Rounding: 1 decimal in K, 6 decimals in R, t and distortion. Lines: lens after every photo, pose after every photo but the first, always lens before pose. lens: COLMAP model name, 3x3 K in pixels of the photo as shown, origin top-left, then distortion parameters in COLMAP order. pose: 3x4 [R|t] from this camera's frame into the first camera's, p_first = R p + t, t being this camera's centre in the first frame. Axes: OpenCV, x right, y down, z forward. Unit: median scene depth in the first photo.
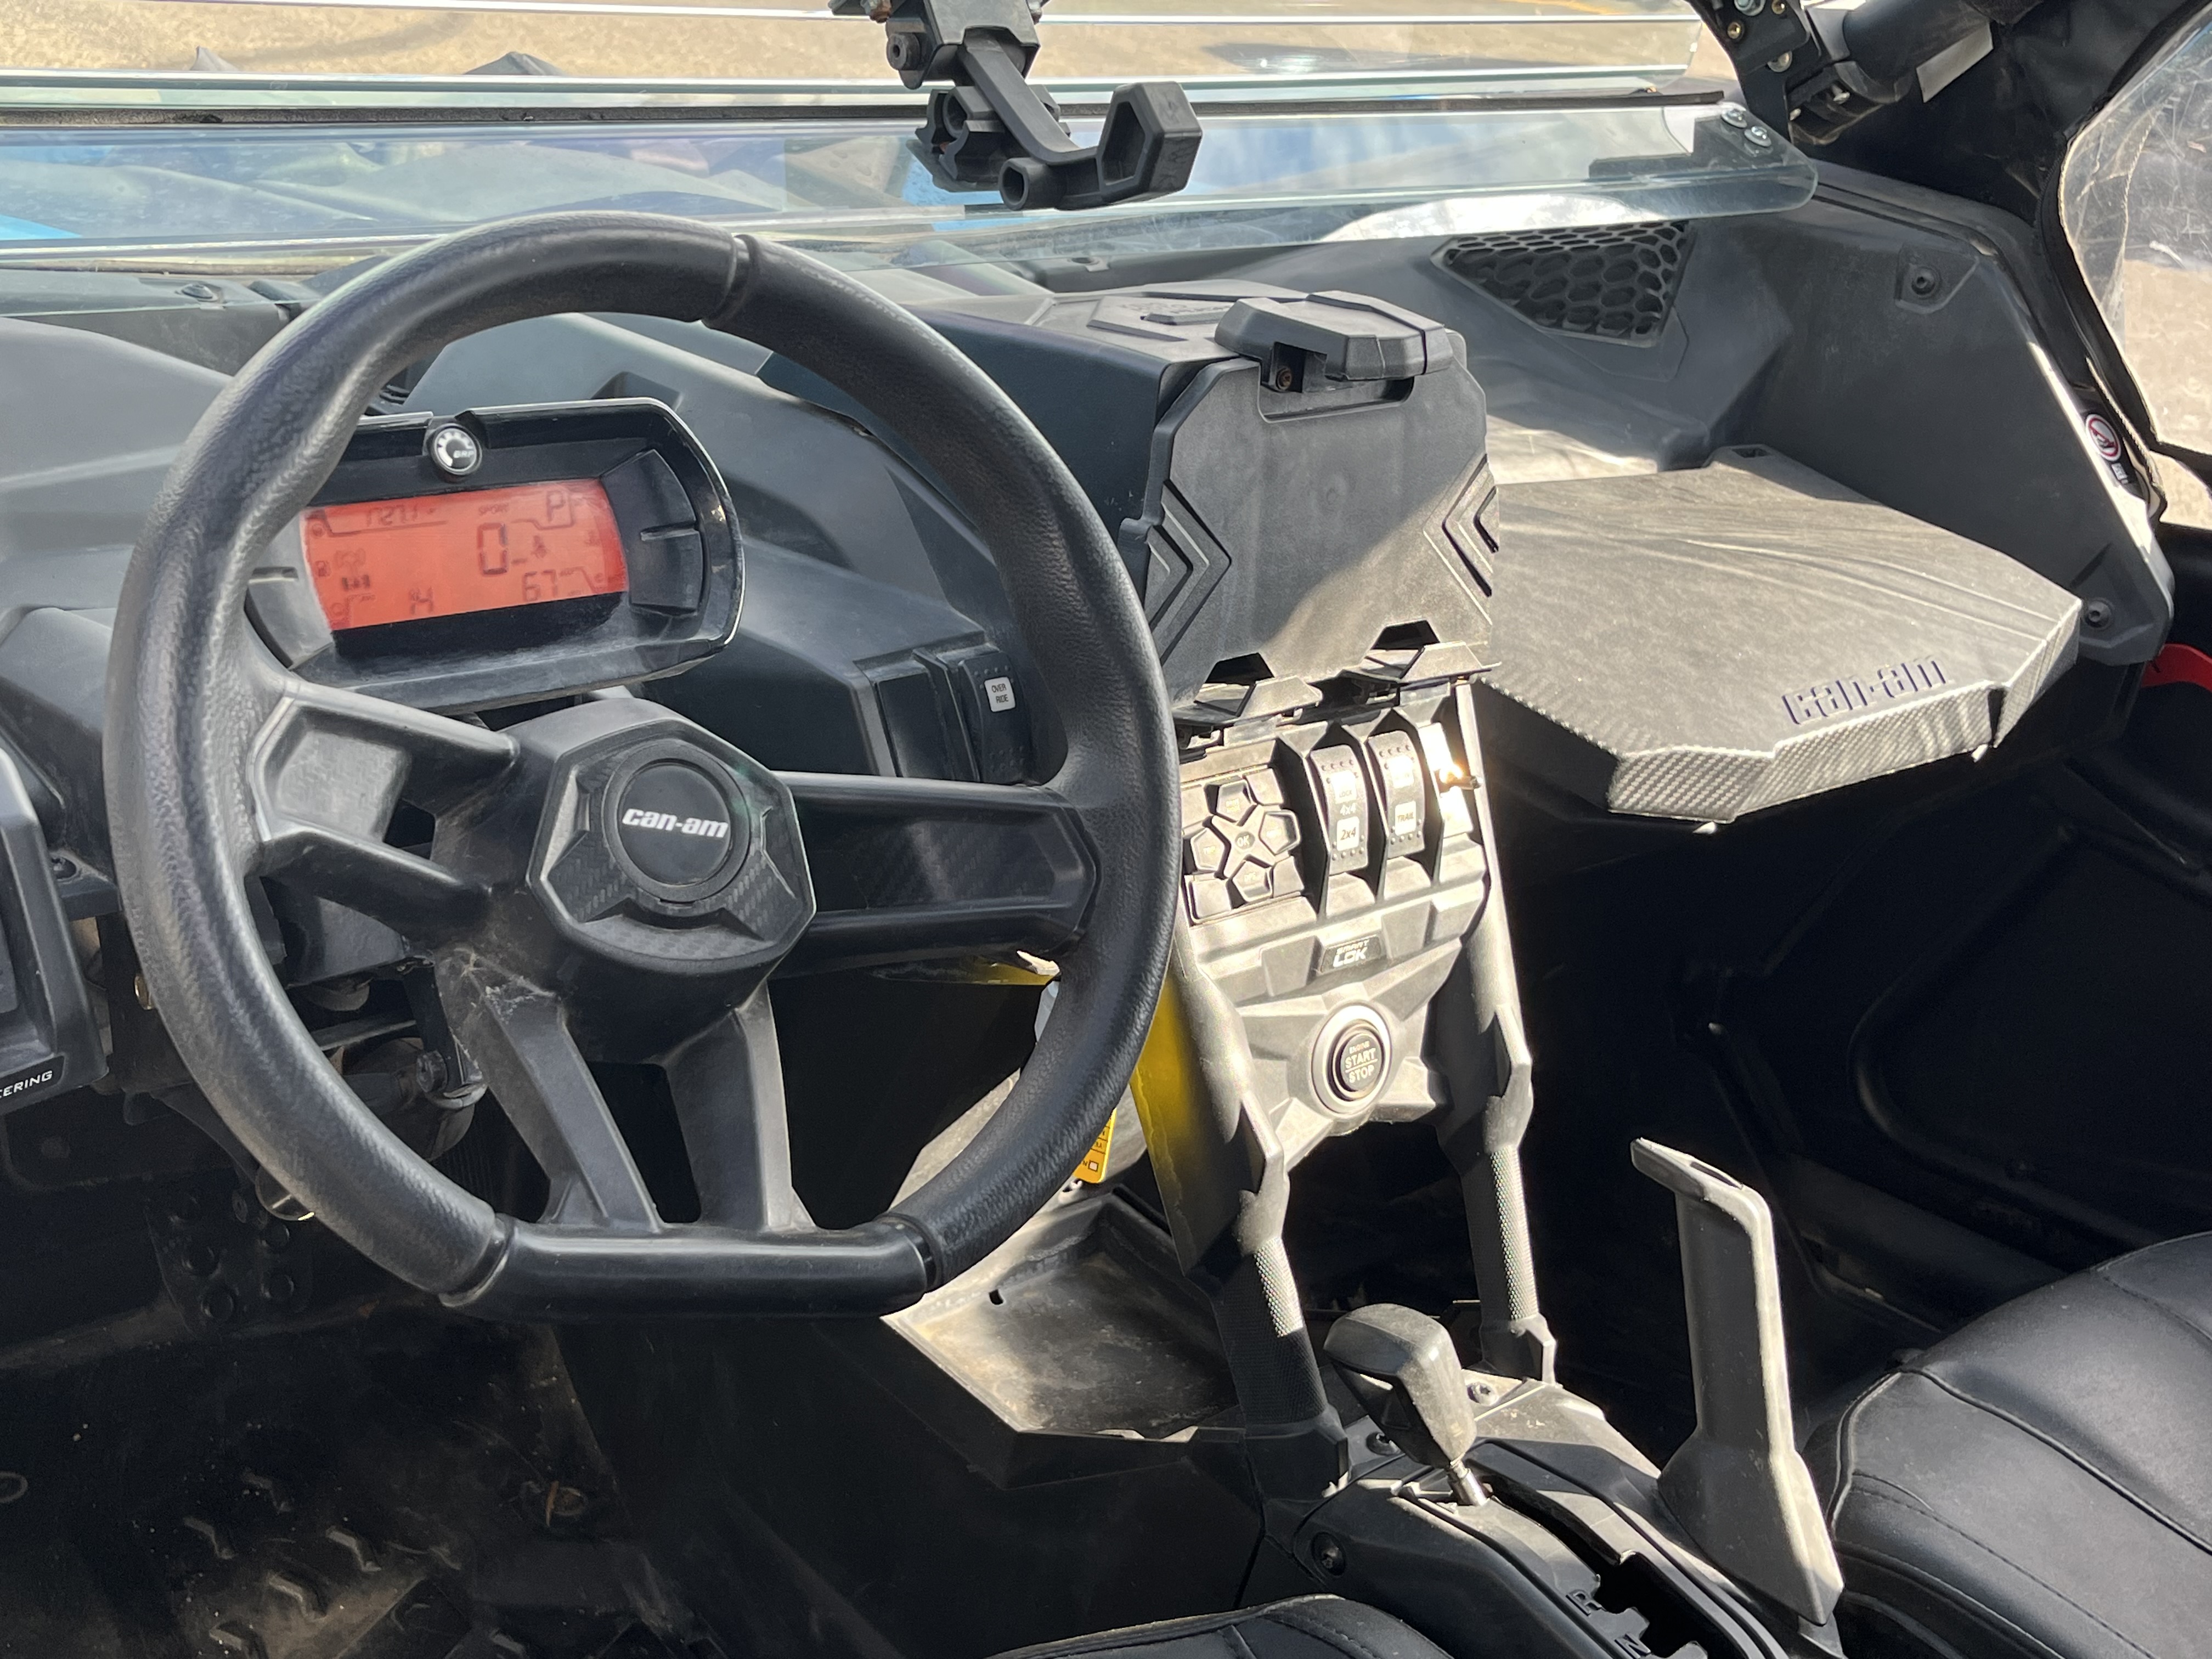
lens RADIAL K [[2508.0, 0, 1098.4], [0, 2508.0, 833.4], [0, 0, 1]] dist [0.023584, 0.000000]
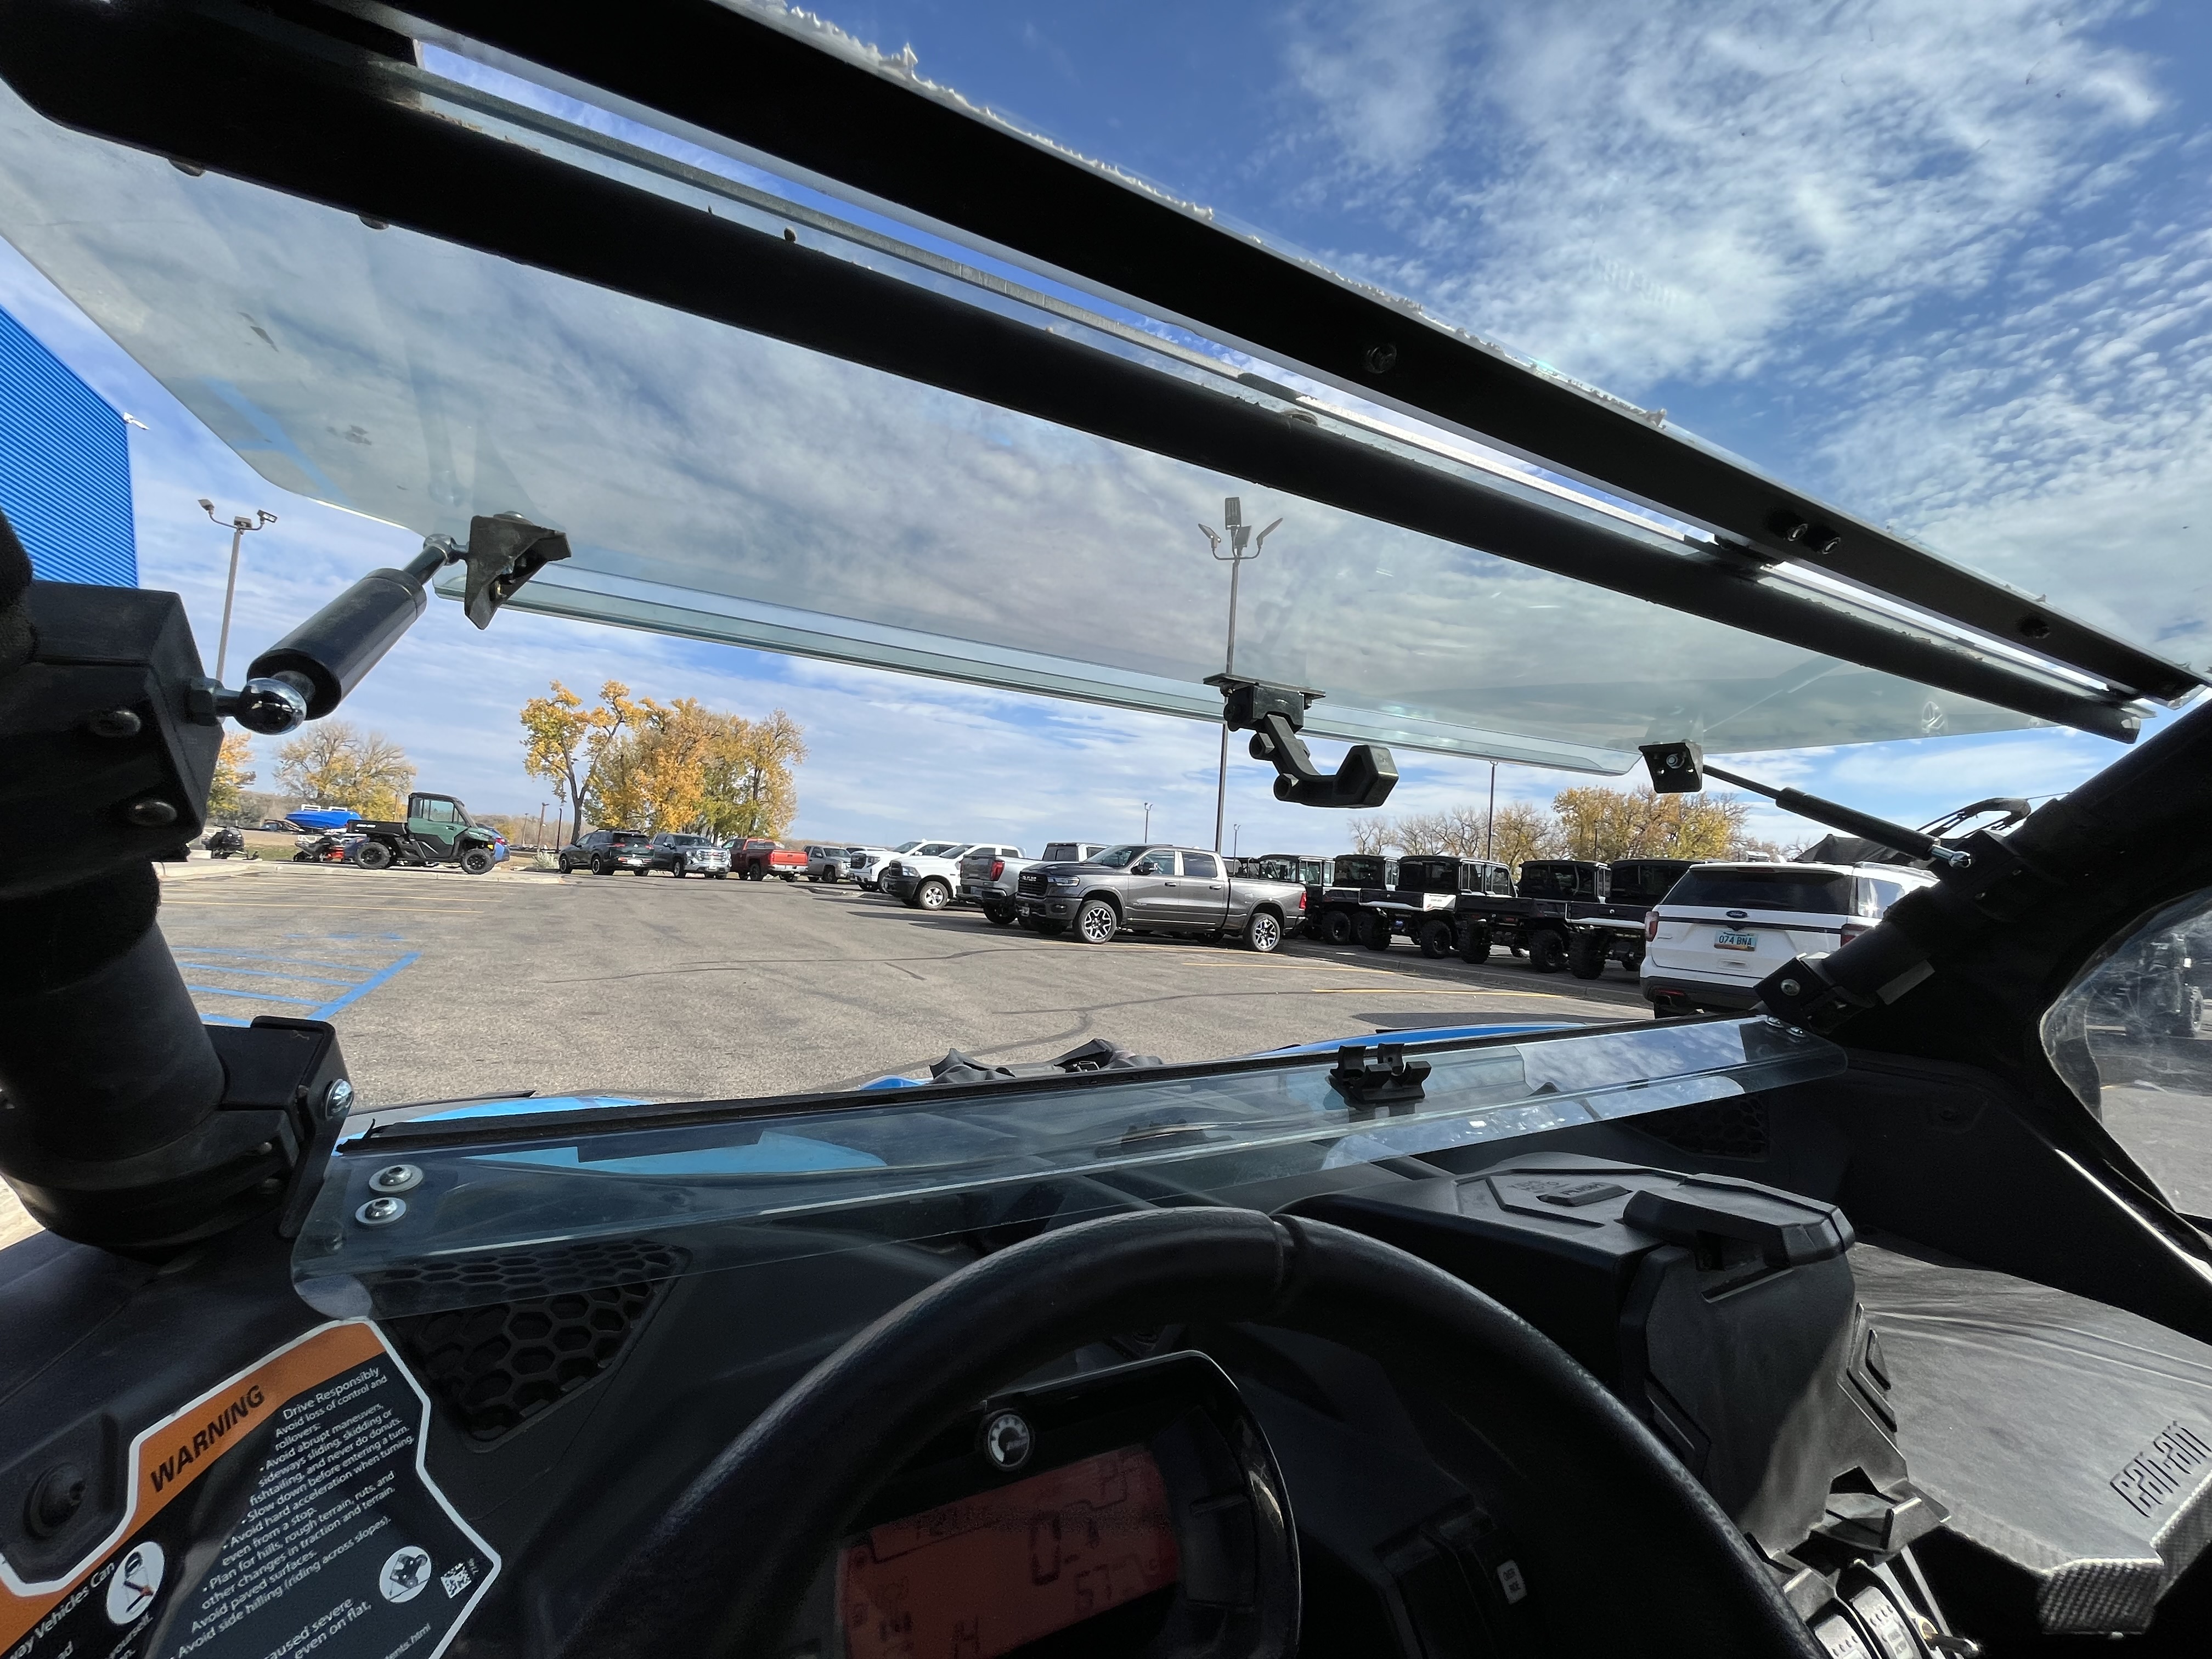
lens RADIAL K [[886.3, 0, 1098.9], [0, 886.3, 835.6], [0, 0, 1]] dist [-0.008262, -0.000416]
pose [[0.970513, -0.125901, -0.205557, -0.093020], [0.007070, 0.867259, -0.497807, -0.146128], [0.240946, 0.481674, 0.842576, 0.468376]]
